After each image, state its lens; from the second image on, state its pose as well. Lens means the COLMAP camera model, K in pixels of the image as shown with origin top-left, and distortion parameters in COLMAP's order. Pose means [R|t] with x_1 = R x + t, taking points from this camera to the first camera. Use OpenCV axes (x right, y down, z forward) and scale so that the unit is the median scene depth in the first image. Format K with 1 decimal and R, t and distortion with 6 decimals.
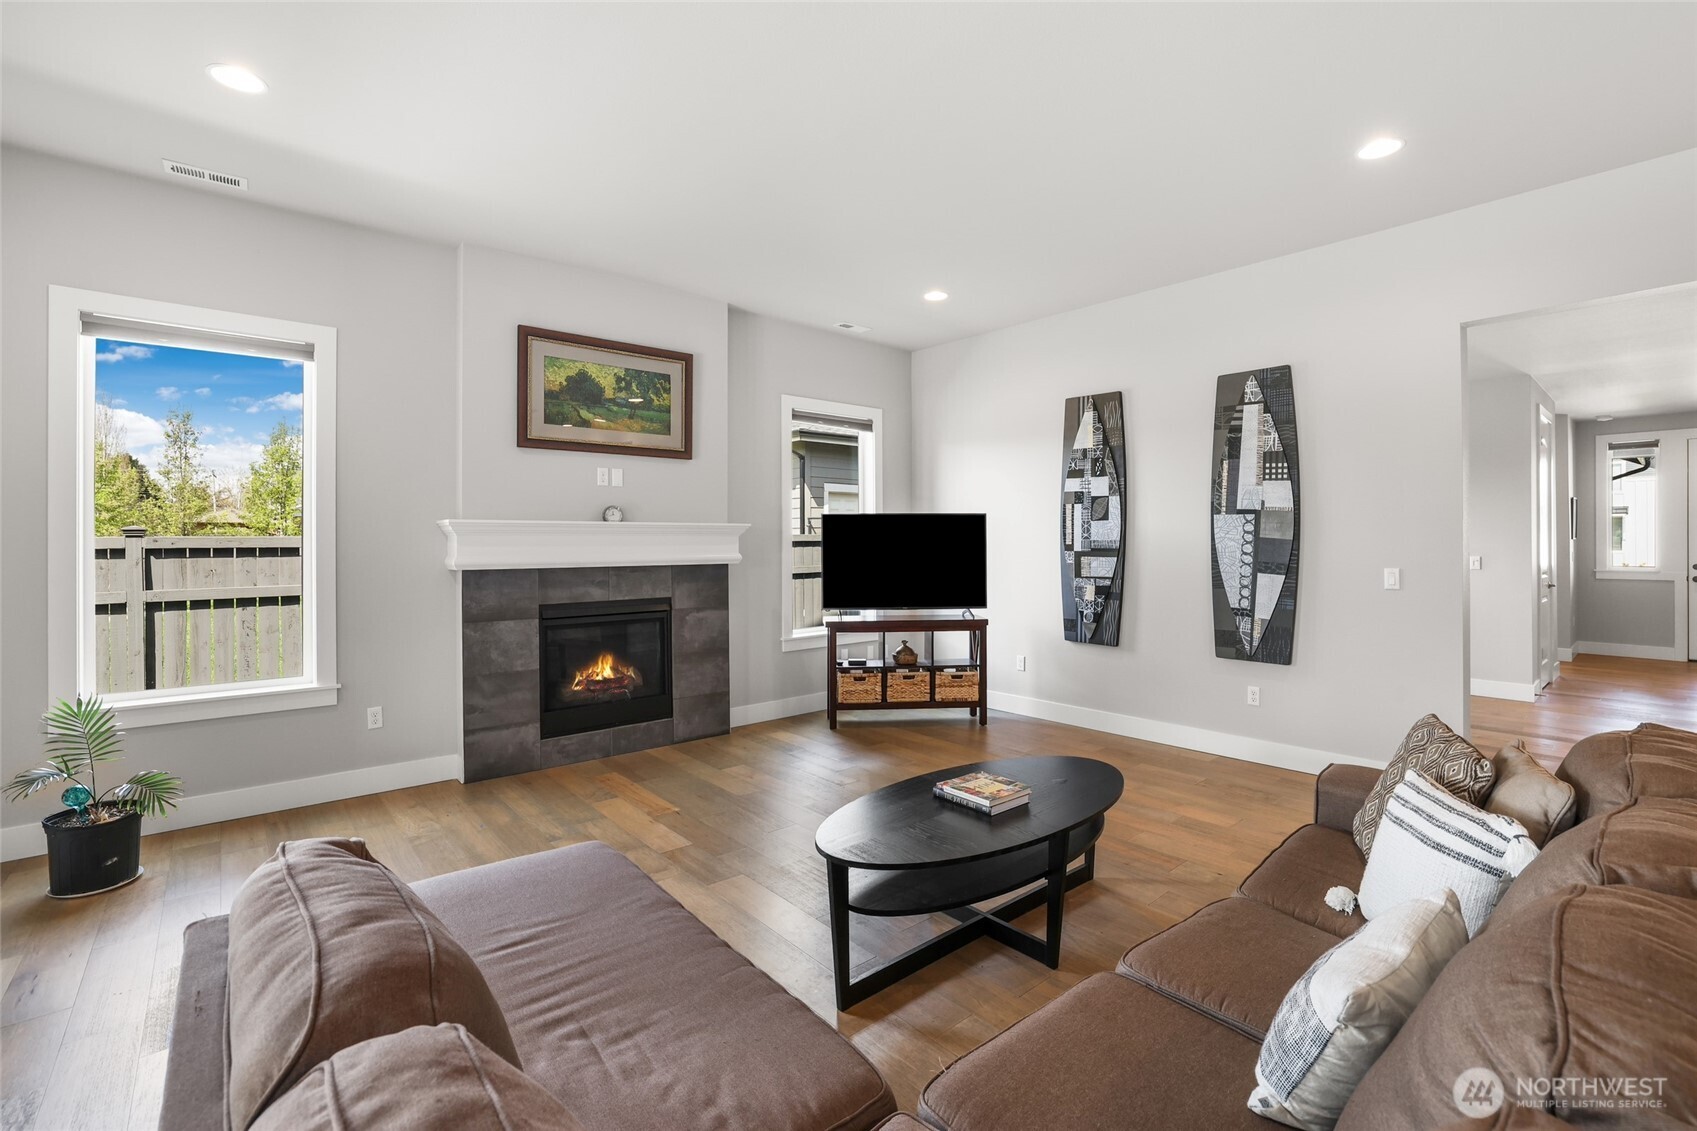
lens RADIAL K [[741.4, 0, 836.3], [0, 741.4, 530.3], [0, 0, 1]] dist [-0.032742, 0.006273]
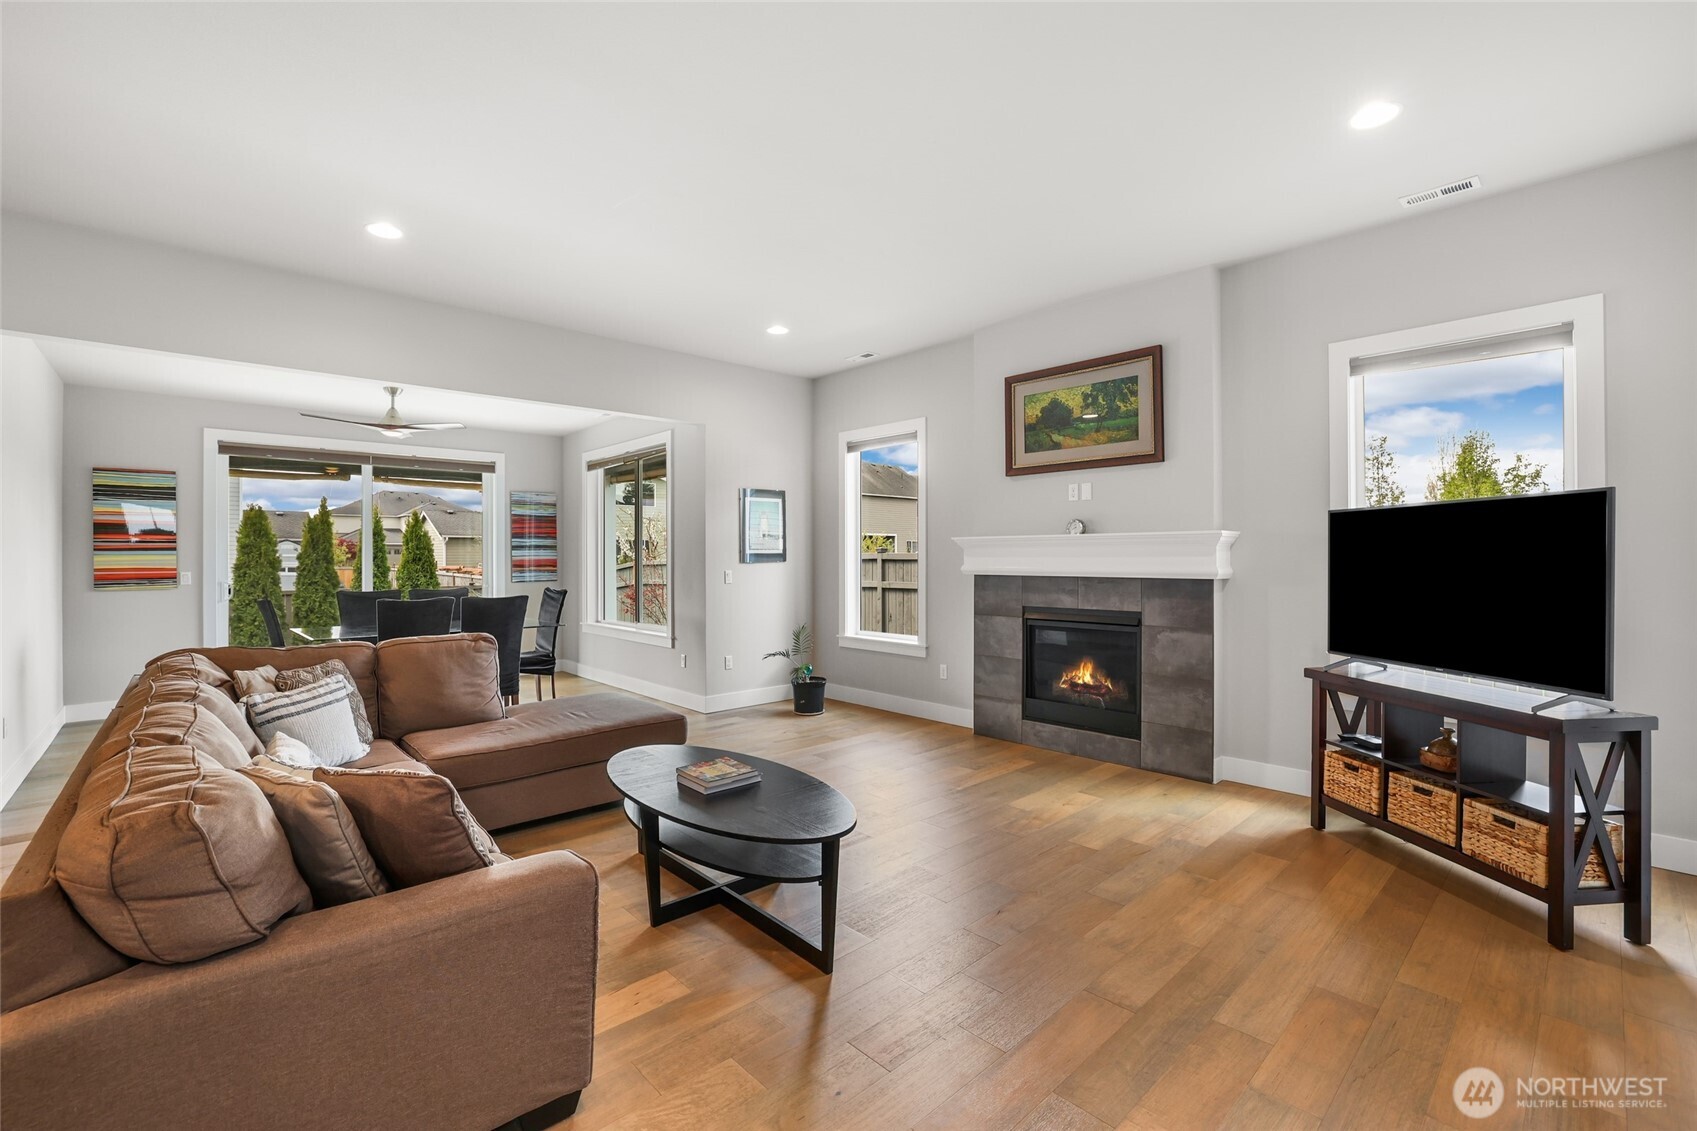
lens RADIAL K [[741.4, 0, 847.0], [0, 741.4, 550.1], [0, 0, 1]] dist [-0.032742, 0.006273]
pose [[0.045840, -0.004664, -0.998938, 0.766458], [0.023255, 0.999723, -0.003601, 0.007014], [0.998678, -0.023065, 0.045936, 0.649788]]
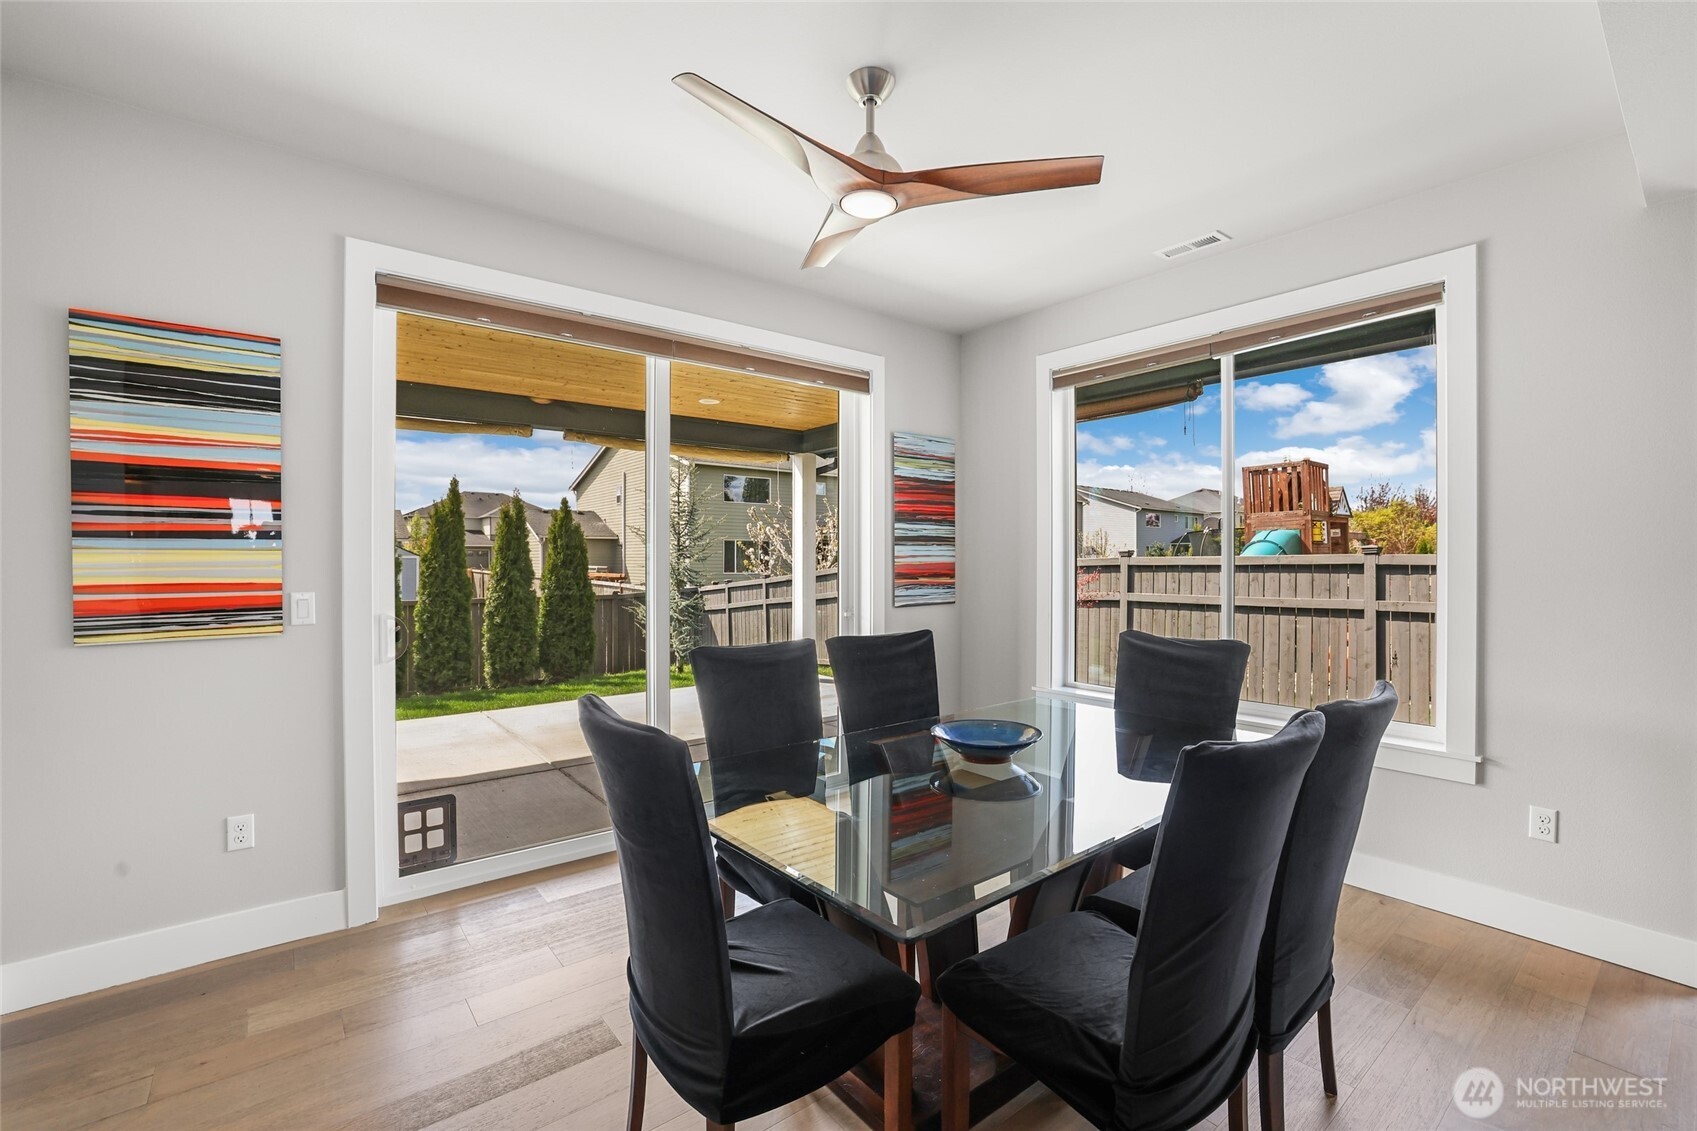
lens RADIAL K [[741.4, 0, 845.3], [0, 741.4, 565.9], [0, 0, 1]] dist [-0.032742, 0.006273]
pose [[-0.023925, 0.011420, -0.999649, 0.179605], [0.018340, 0.999771, 0.010983, -0.000244], [0.999546, -0.018071, -0.024129, 0.142902]]
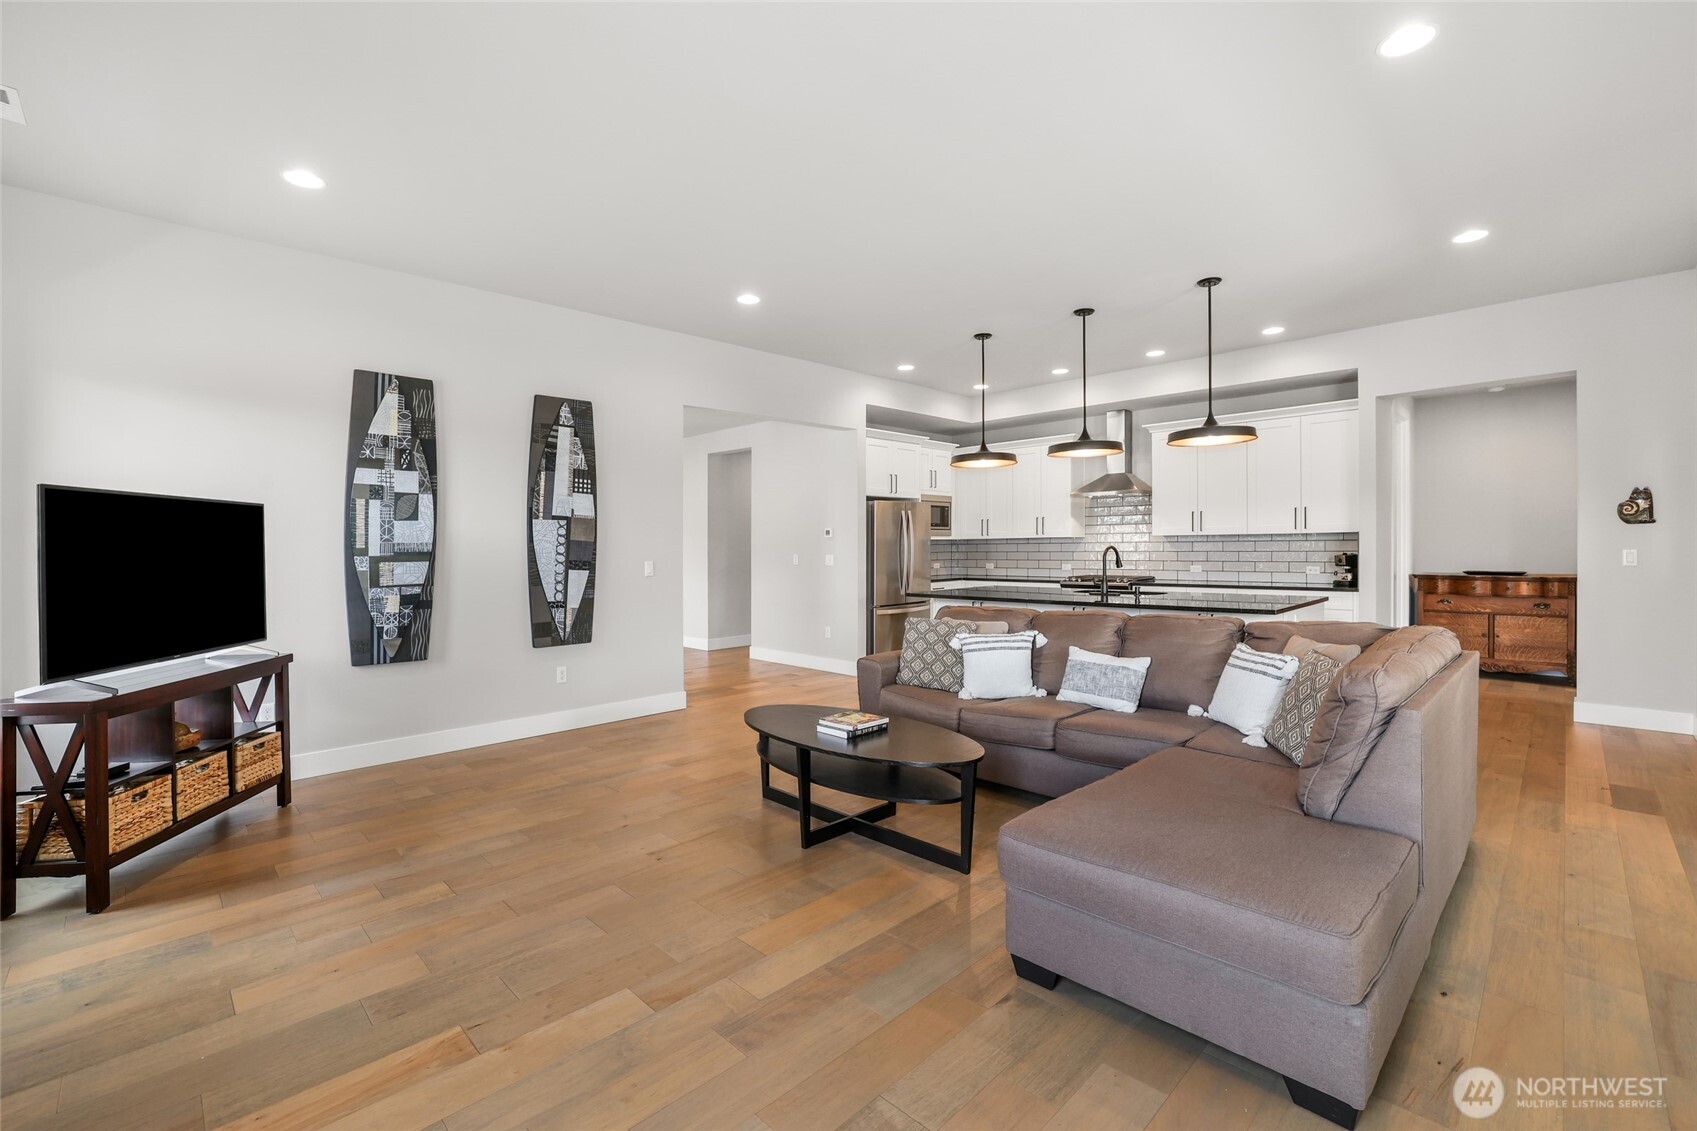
lens RADIAL K [[741.4, 0, 852.8], [0, 741.4, 540.1], [0, 0, 1]] dist [-0.032742, 0.006273]
pose [[-0.082462, 0.010512, 0.996539, -0.640380], [-0.001025, 0.999943, -0.010633, 0.021664], [-0.996594, -0.001898, -0.082447, 0.626507]]
